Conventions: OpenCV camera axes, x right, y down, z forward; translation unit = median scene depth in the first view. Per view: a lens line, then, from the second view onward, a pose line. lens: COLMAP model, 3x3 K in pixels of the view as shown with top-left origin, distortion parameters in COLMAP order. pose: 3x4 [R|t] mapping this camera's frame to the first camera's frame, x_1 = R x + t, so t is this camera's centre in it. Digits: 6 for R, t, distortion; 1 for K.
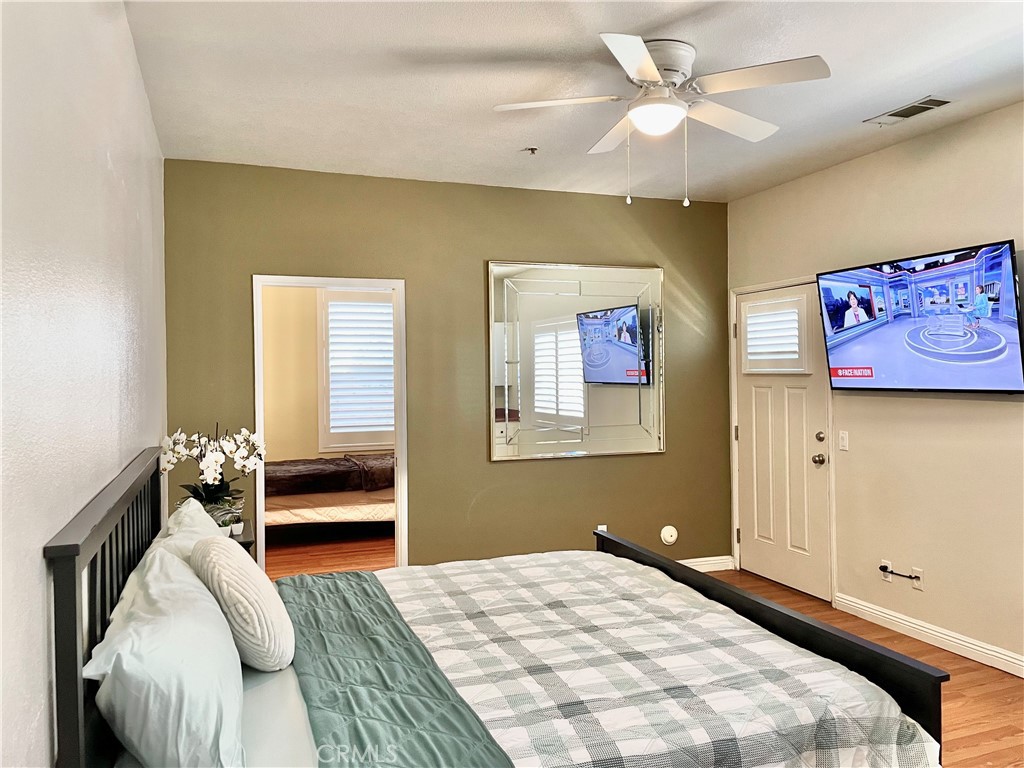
lens RADIAL K [[772.8, 0, 515.2], [0, 772.8, 392.4], [0, 0, 1]] dist [0.095438, -0.122160]
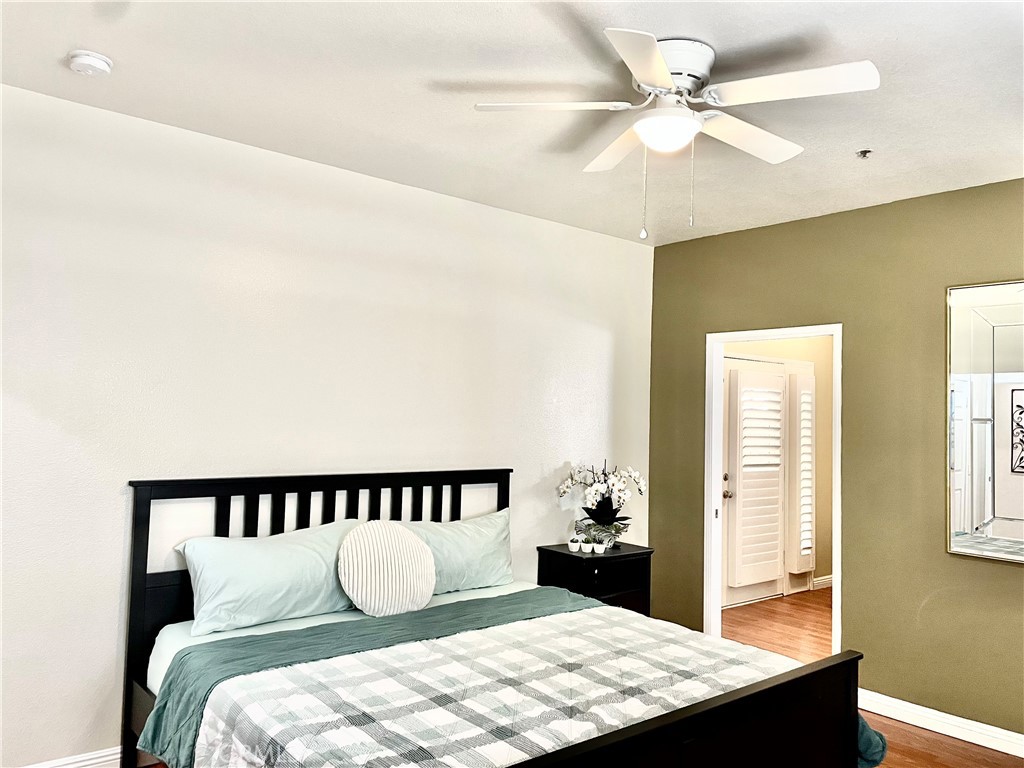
lens RADIAL K [[772.8, 0, 515.2], [0, 772.8, 392.4], [0, 0, 1]] dist [0.095438, -0.122160]
pose [[0.331236, 0.000152, -0.943548, 0.950460], [-0.056085, 0.998235, -0.019528, -0.047465], [0.941880, 0.059388, 0.330660, 0.585003]]
